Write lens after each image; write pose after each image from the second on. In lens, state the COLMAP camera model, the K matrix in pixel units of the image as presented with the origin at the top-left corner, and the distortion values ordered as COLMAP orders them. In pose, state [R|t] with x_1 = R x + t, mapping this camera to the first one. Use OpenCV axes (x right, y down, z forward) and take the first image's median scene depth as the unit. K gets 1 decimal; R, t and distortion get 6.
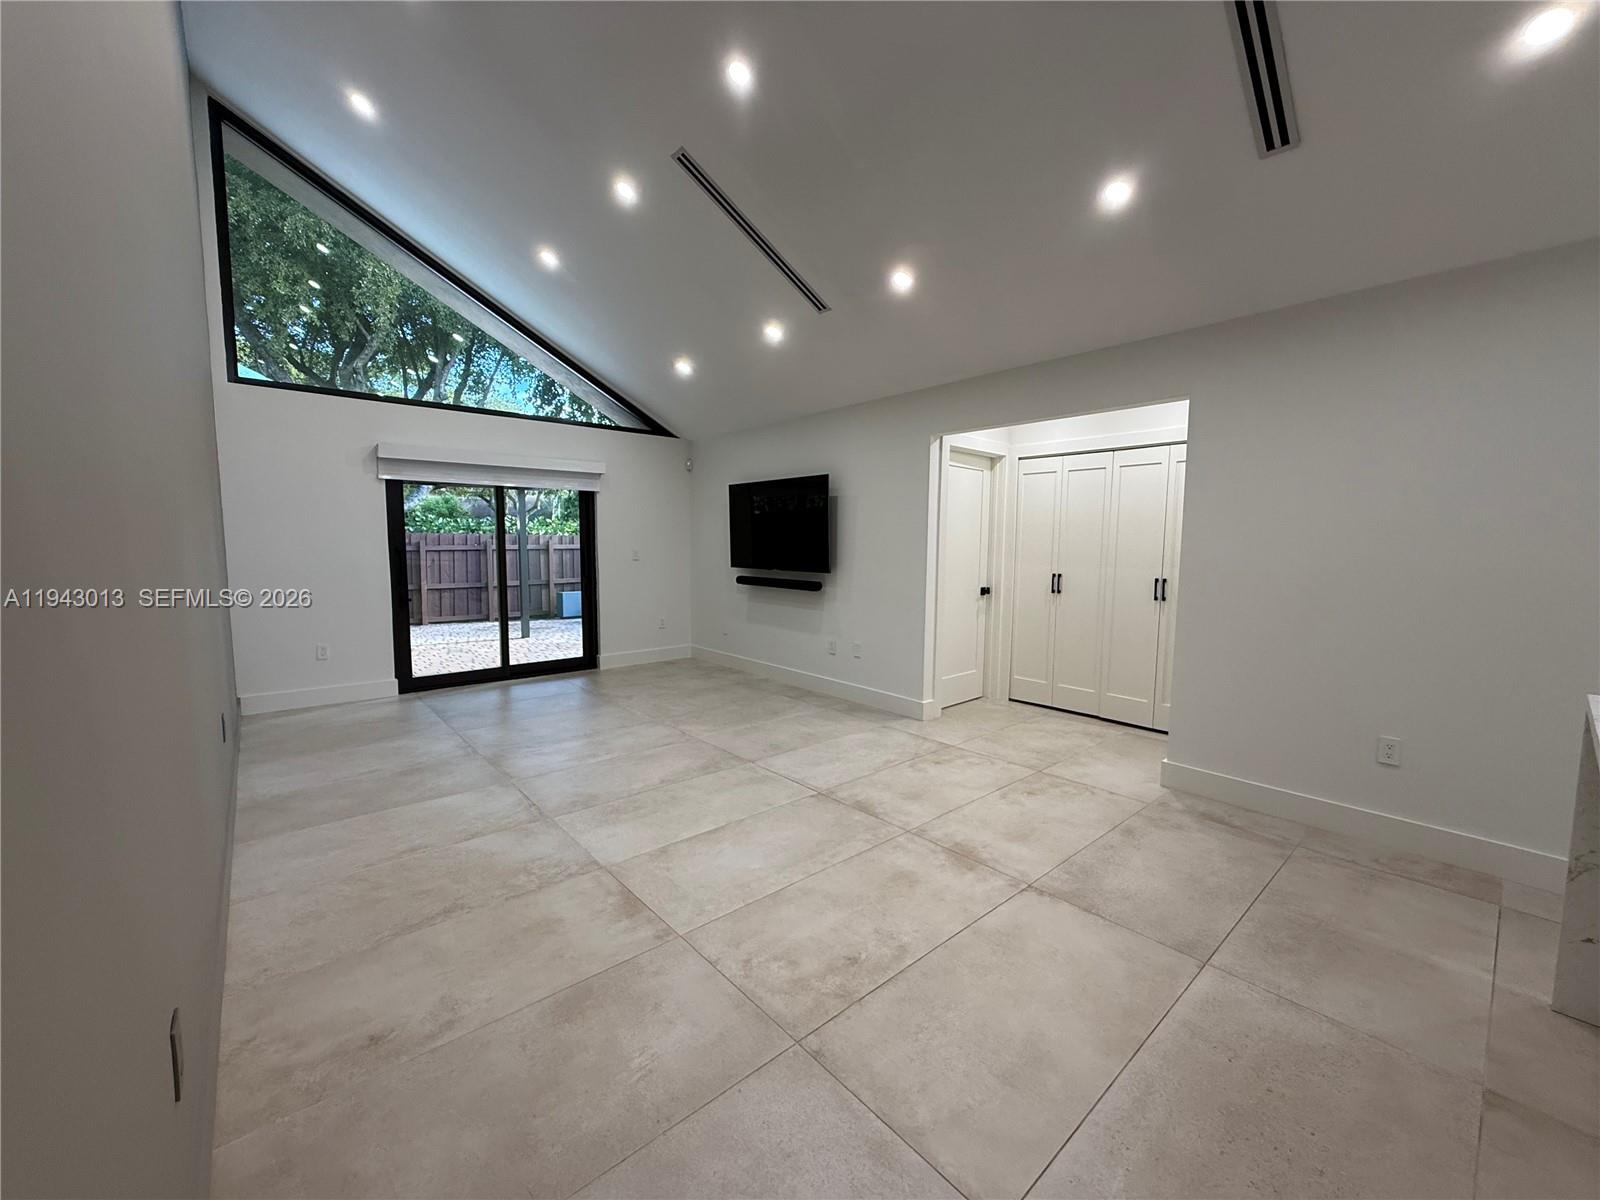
lens RADIAL K [[640.6, 0, 805.2], [0, 640.6, 600.4], [0, 0, 1]] dist [0.001017, 0.000276]
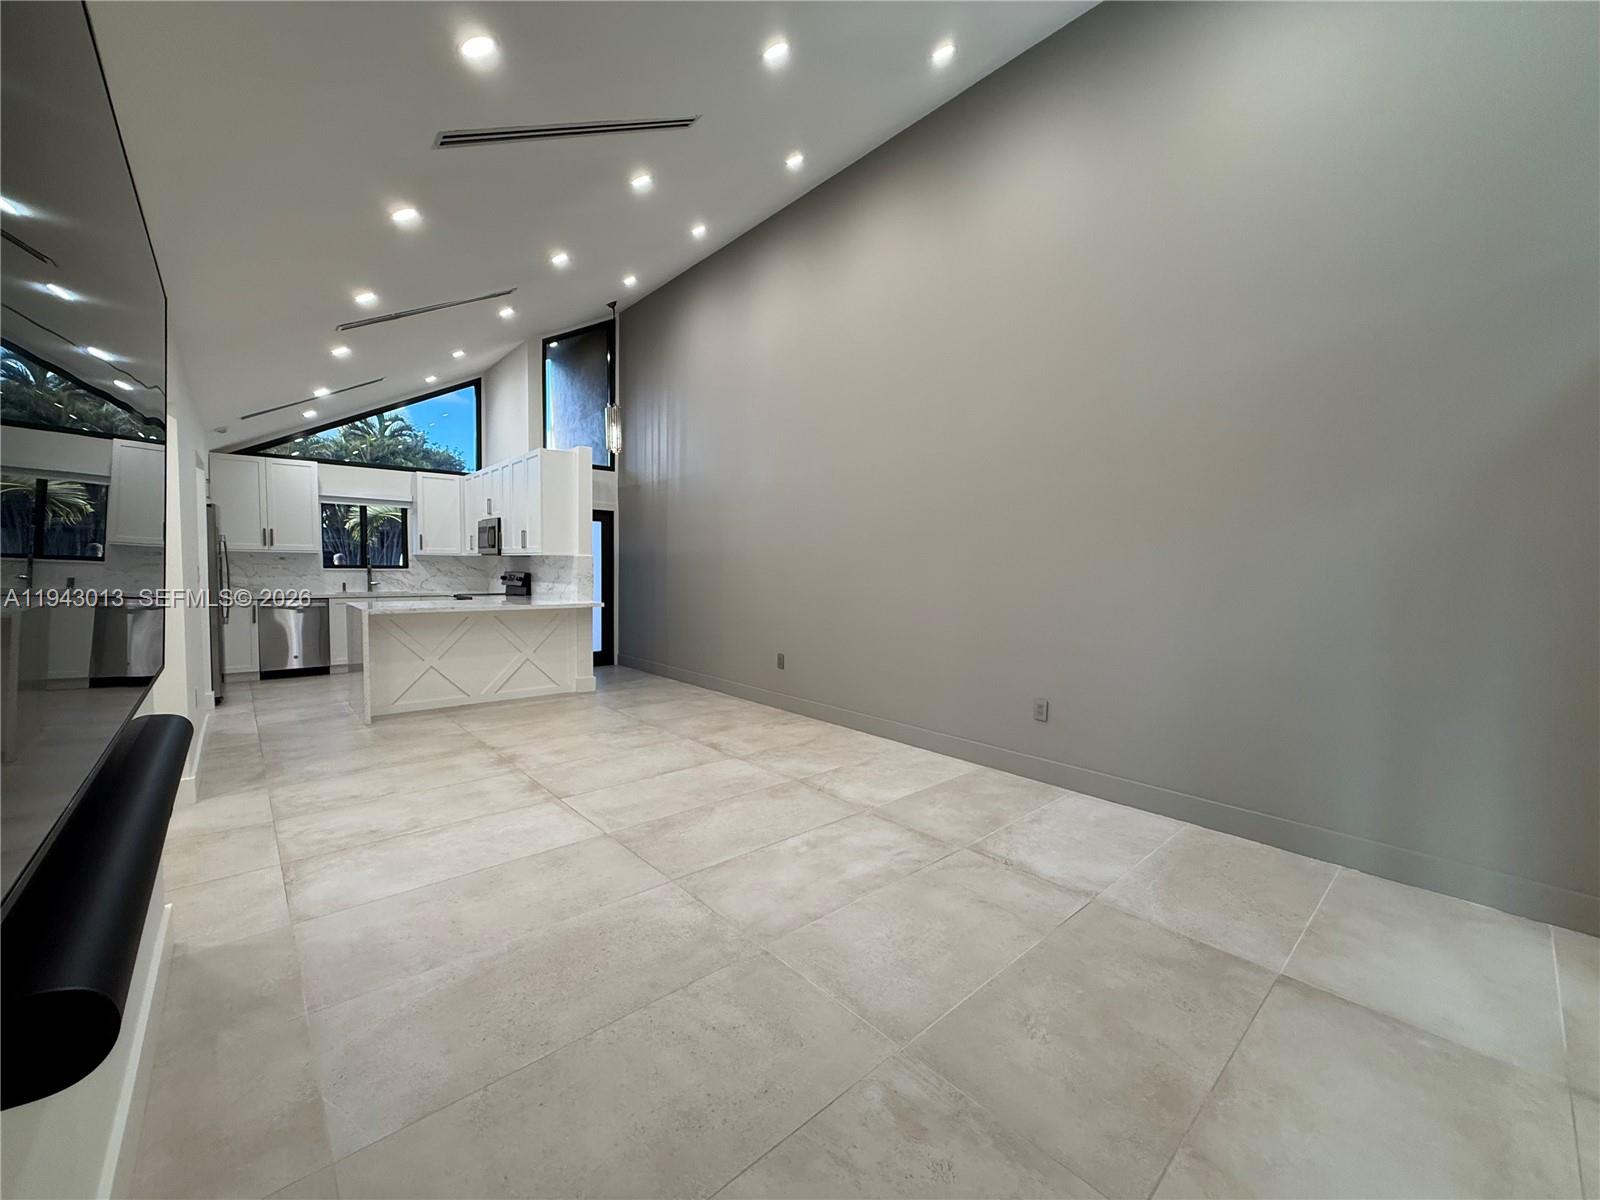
lens RADIAL K [[640.6, 0, 799.4], [0, 640.6, 596.1], [0, 0, 1]] dist [0.001017, 0.000276]
pose [[-0.999819, -0.017738, -0.006816, -0.327898], [-0.018520, 0.989901, 0.140546, -0.166200], [0.004254, 0.140647, -0.990051, 1.834959]]
